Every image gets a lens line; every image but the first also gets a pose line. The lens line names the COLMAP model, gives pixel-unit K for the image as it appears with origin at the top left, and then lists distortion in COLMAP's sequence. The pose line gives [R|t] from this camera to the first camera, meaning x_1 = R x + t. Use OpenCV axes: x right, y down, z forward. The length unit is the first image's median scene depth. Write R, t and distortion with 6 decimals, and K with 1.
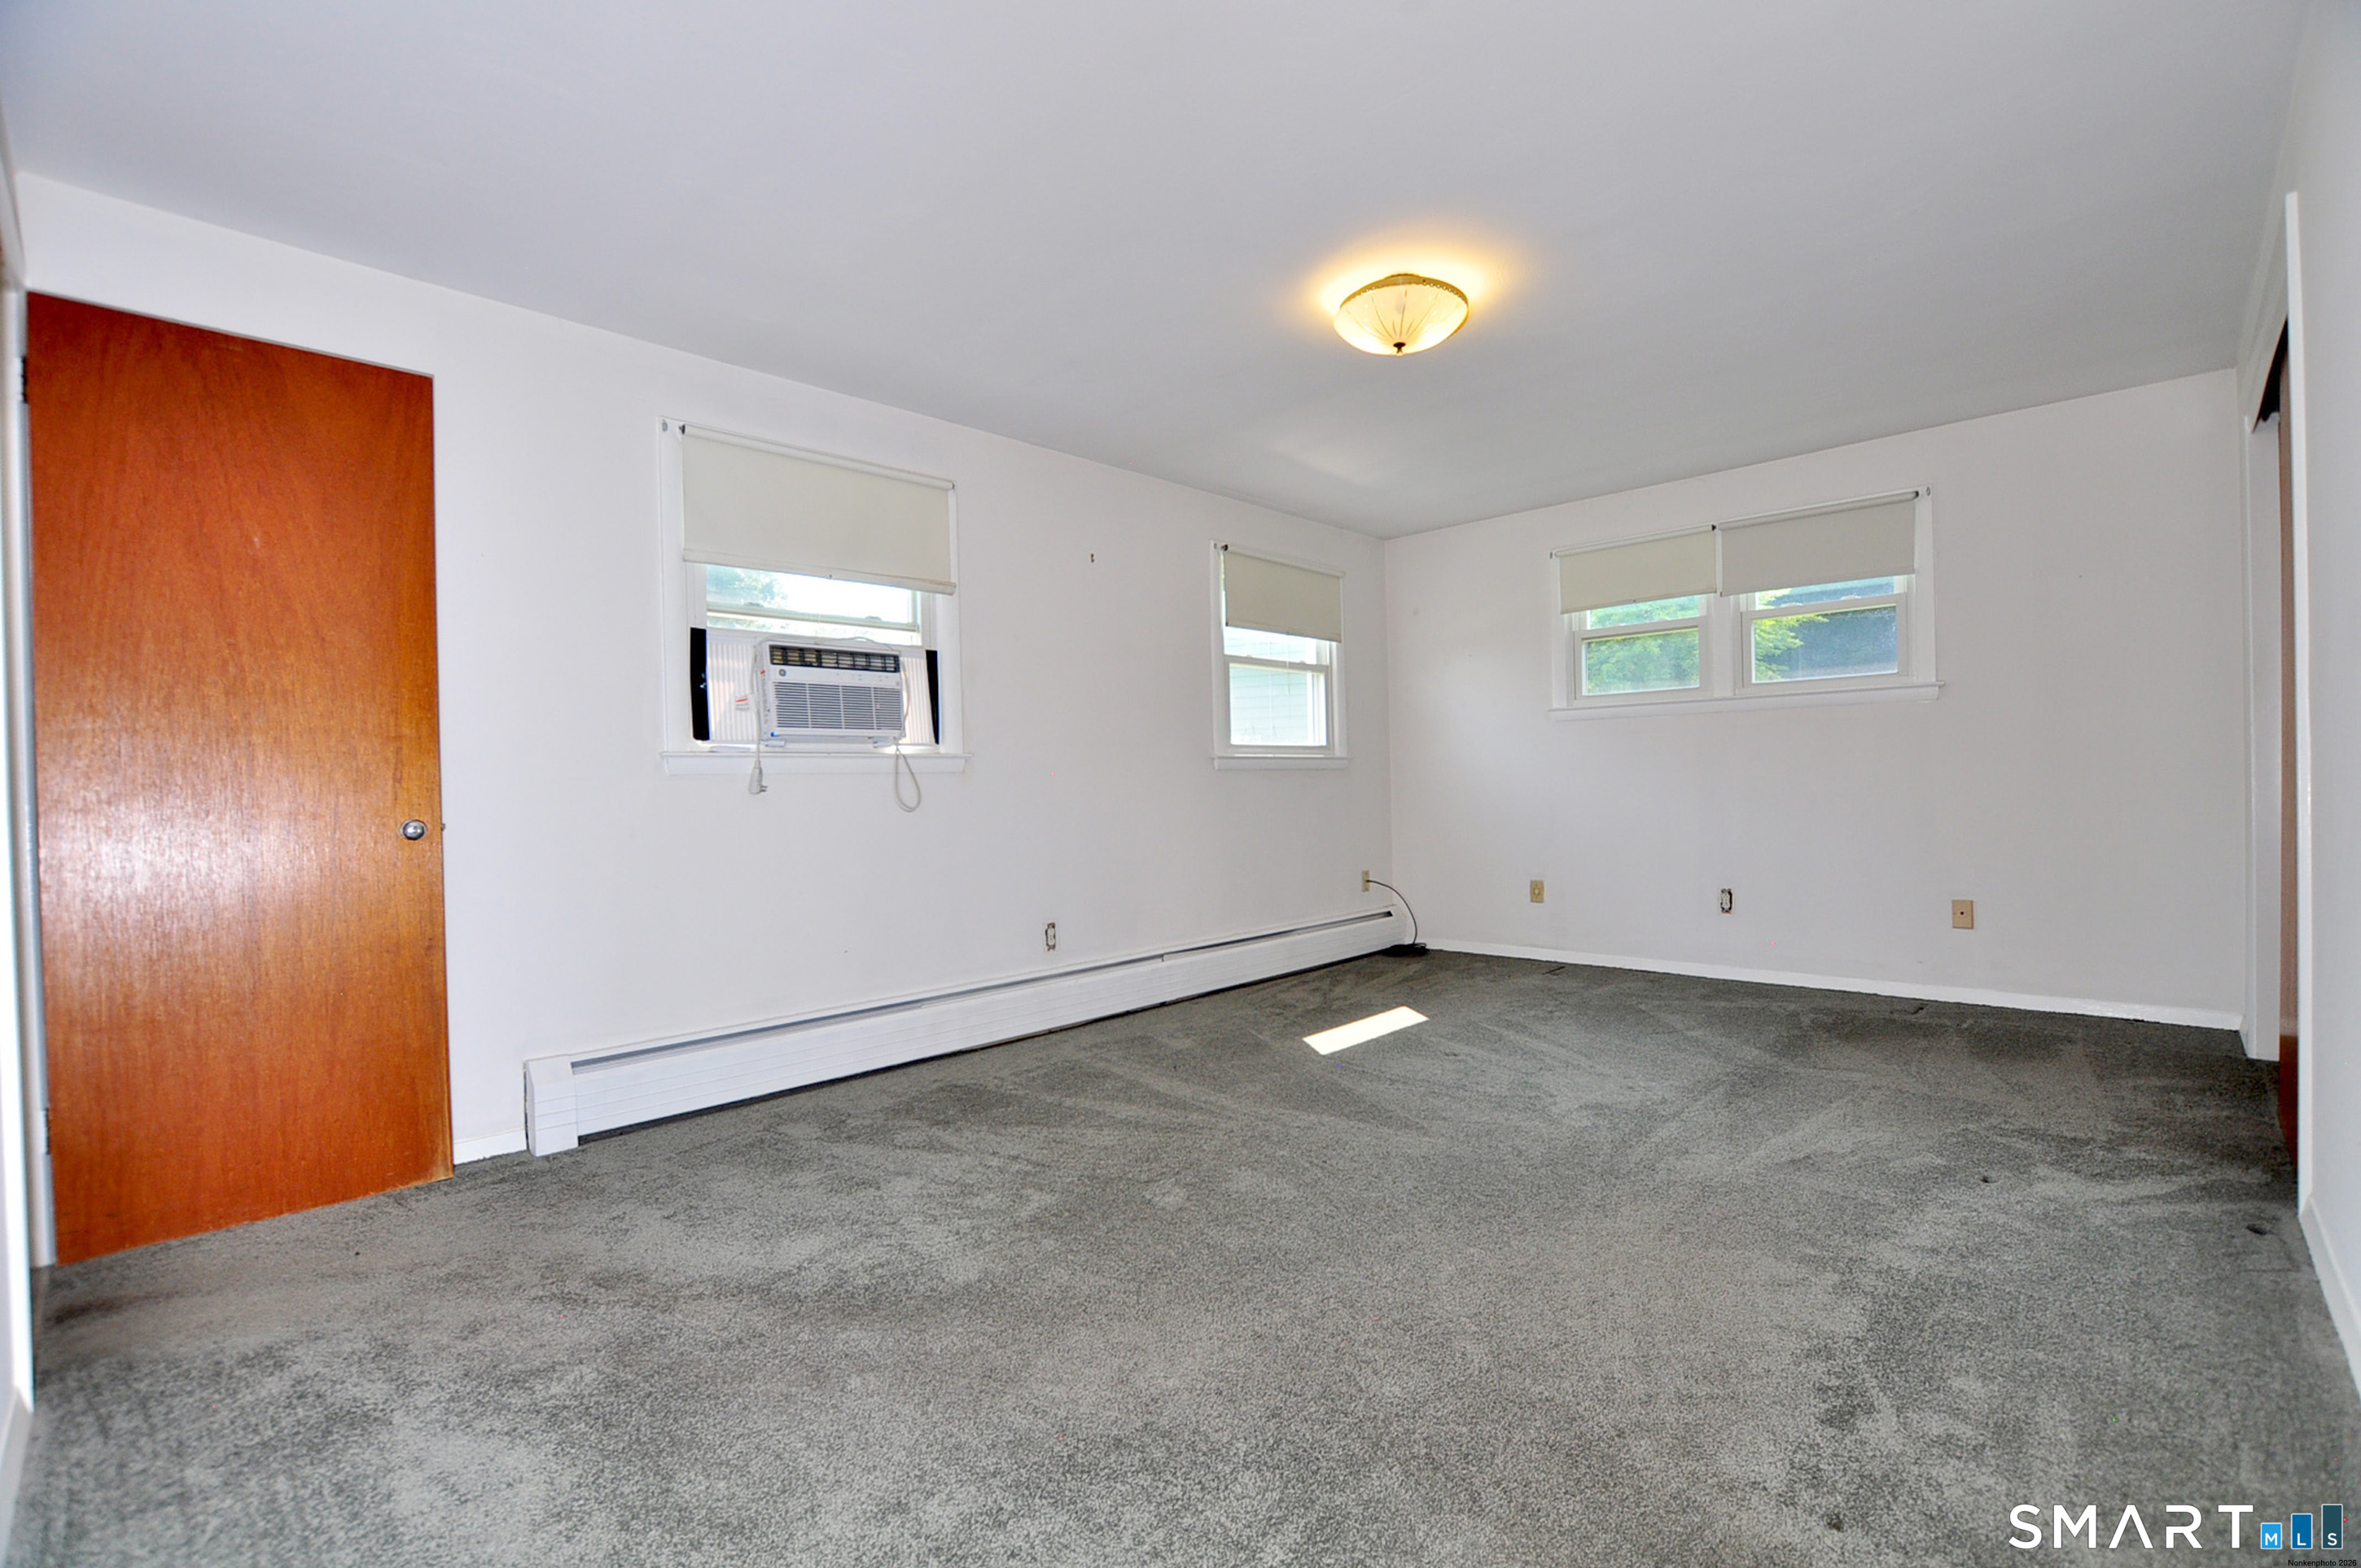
lens RADIAL K [[1052.1, 0, 1188.4], [0, 1052.1, 784.2], [0, 0, 1]] dist [-0.025605, 0.000084]
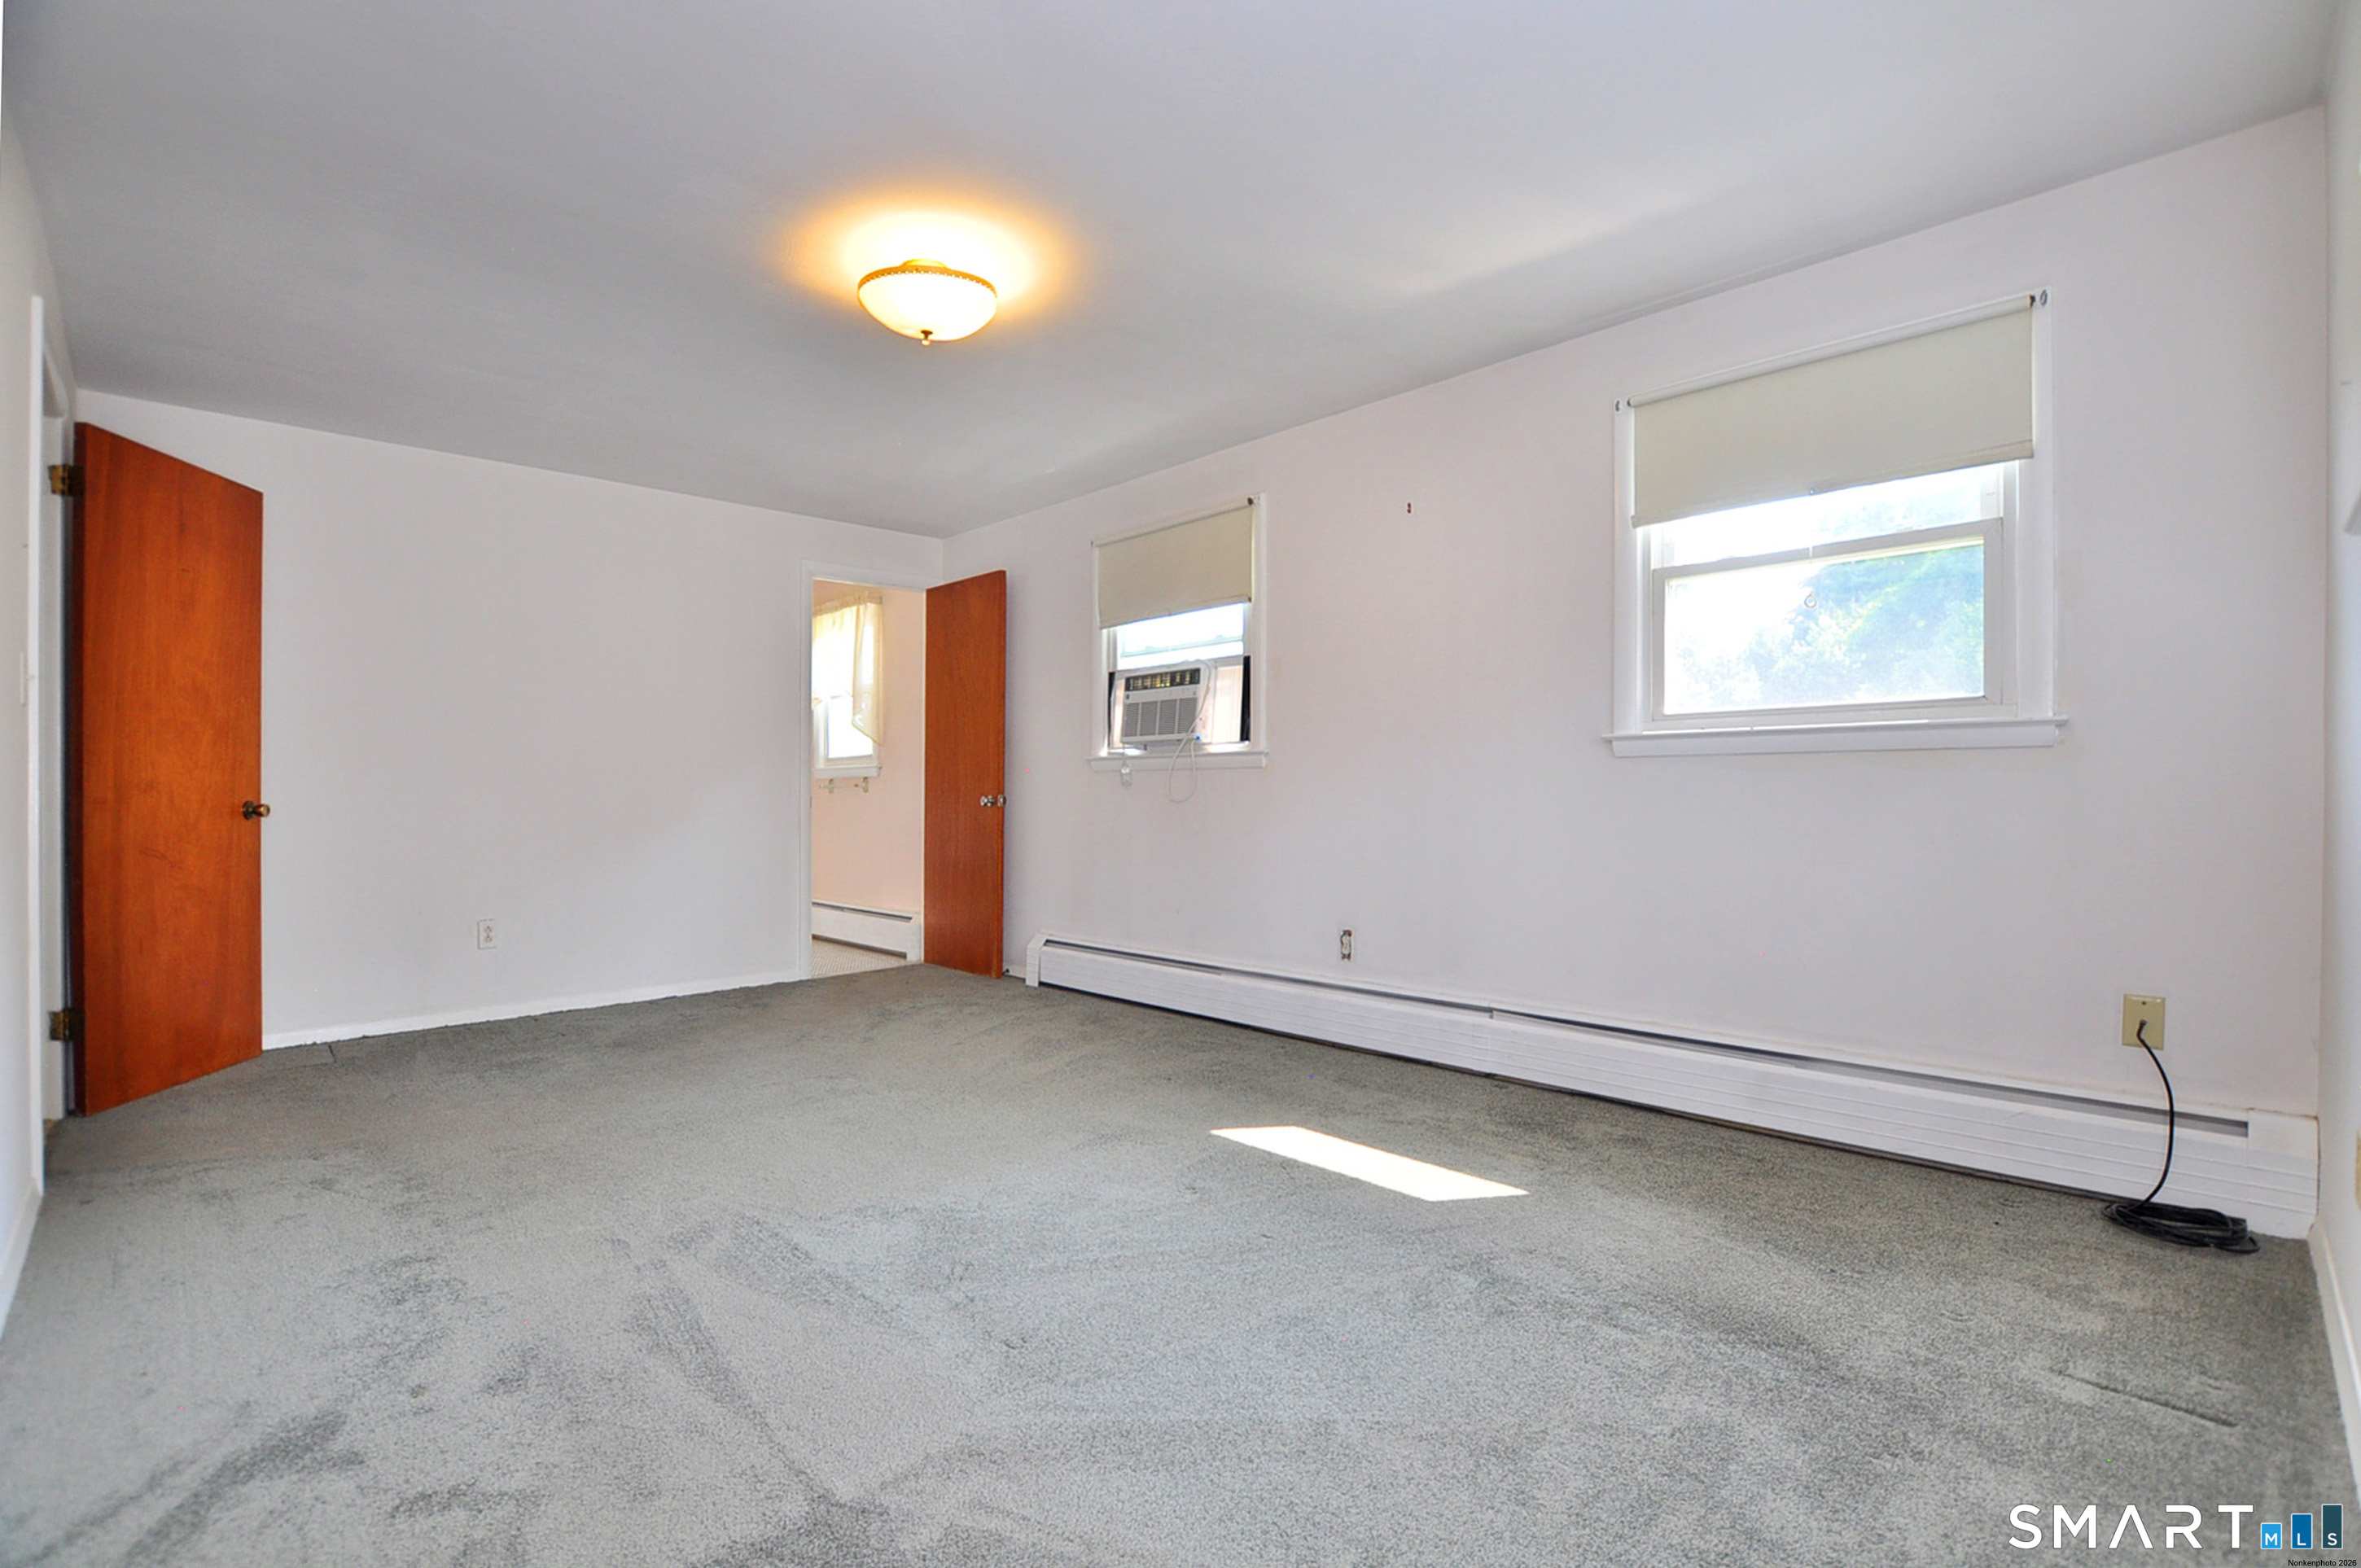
lens RADIAL K [[1052.1, 0, 1188.4], [0, 1052.1, 784.2], [0, 0, 1]] dist [-0.025605, 0.000084]
pose [[-0.017131, 0.011795, -0.999784, 0.825317], [0.005618, 0.999916, 0.011701, -0.007058], [0.999837, -0.005416, -0.017196, 0.922364]]
